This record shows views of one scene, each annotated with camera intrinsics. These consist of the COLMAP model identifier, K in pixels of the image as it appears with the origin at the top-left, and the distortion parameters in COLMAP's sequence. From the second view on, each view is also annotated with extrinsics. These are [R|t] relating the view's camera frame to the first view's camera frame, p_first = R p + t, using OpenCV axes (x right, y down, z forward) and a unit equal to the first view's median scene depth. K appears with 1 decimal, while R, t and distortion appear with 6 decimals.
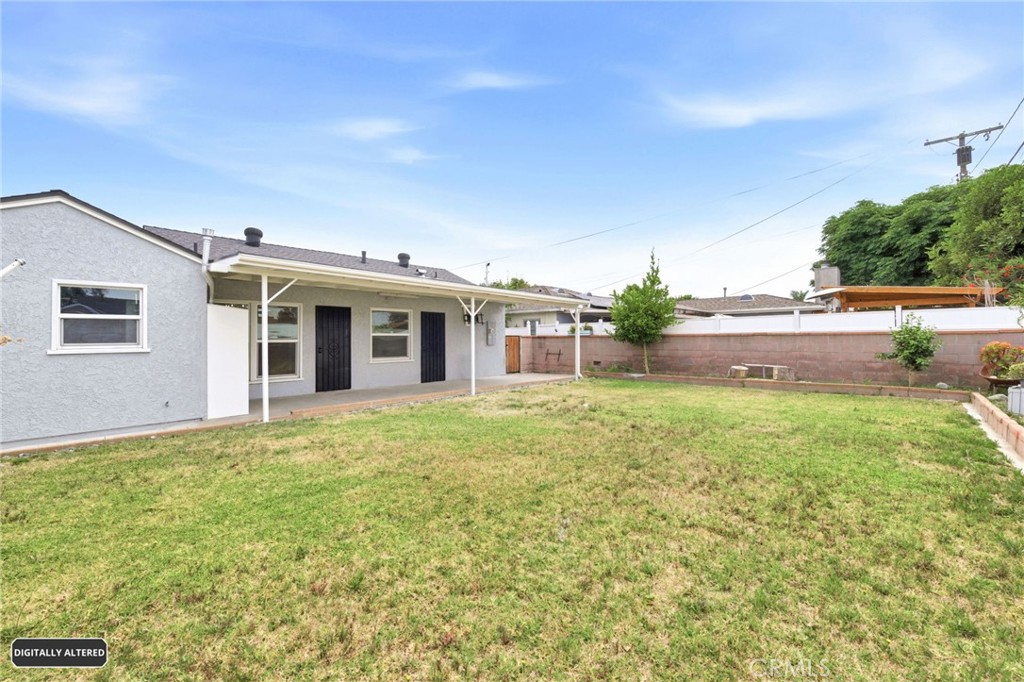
lens RADIAL K [[407.7, 0, 513.3], [0, 407.7, 337.1], [0, 0, 1]] dist [0.002511, -0.002659]
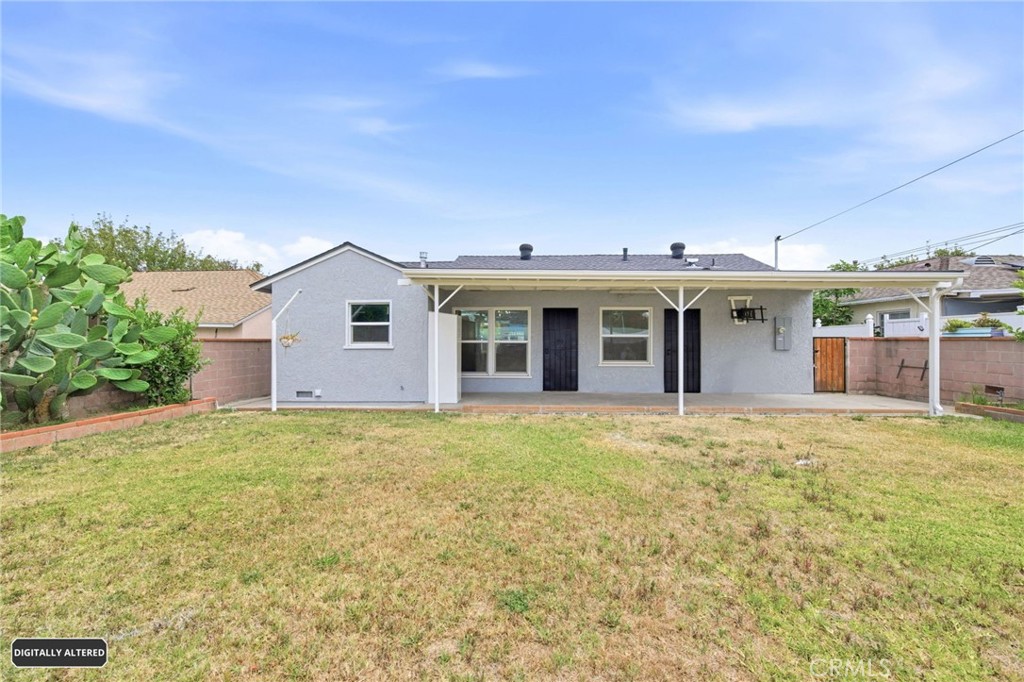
lens RADIAL K [[407.7, 0, 518.8], [0, 407.7, 338.4], [0, 0, 1]] dist [0.002511, -0.002659]
pose [[0.659275, 0.002423, -0.751898, 0.223043], [-0.003345, 0.999994, 0.000290, 0.000073], [0.751895, 0.002324, 0.659279, 0.226196]]
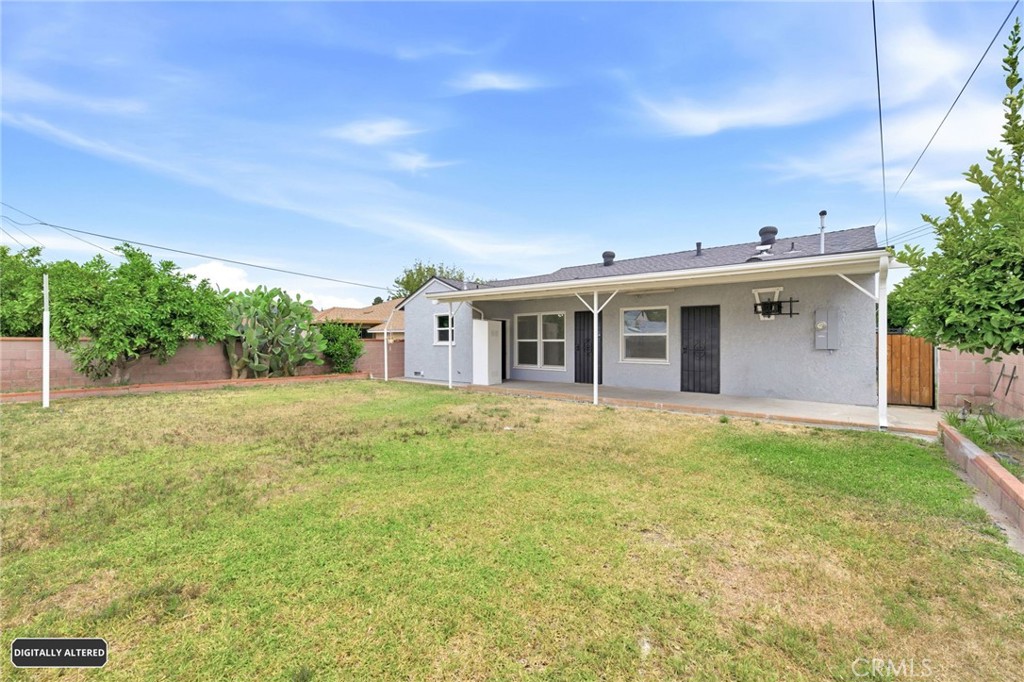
lens RADIAL K [[407.7, 0, 526.0], [0, 407.7, 348.0], [0, 0, 1]] dist [0.002511, -0.002659]
pose [[0.081607, 0.024325, -0.996368, 0.621427], [0.004601, 0.999682, 0.024783, 0.000474], [0.996654, -0.006607, 0.081470, 0.650505]]
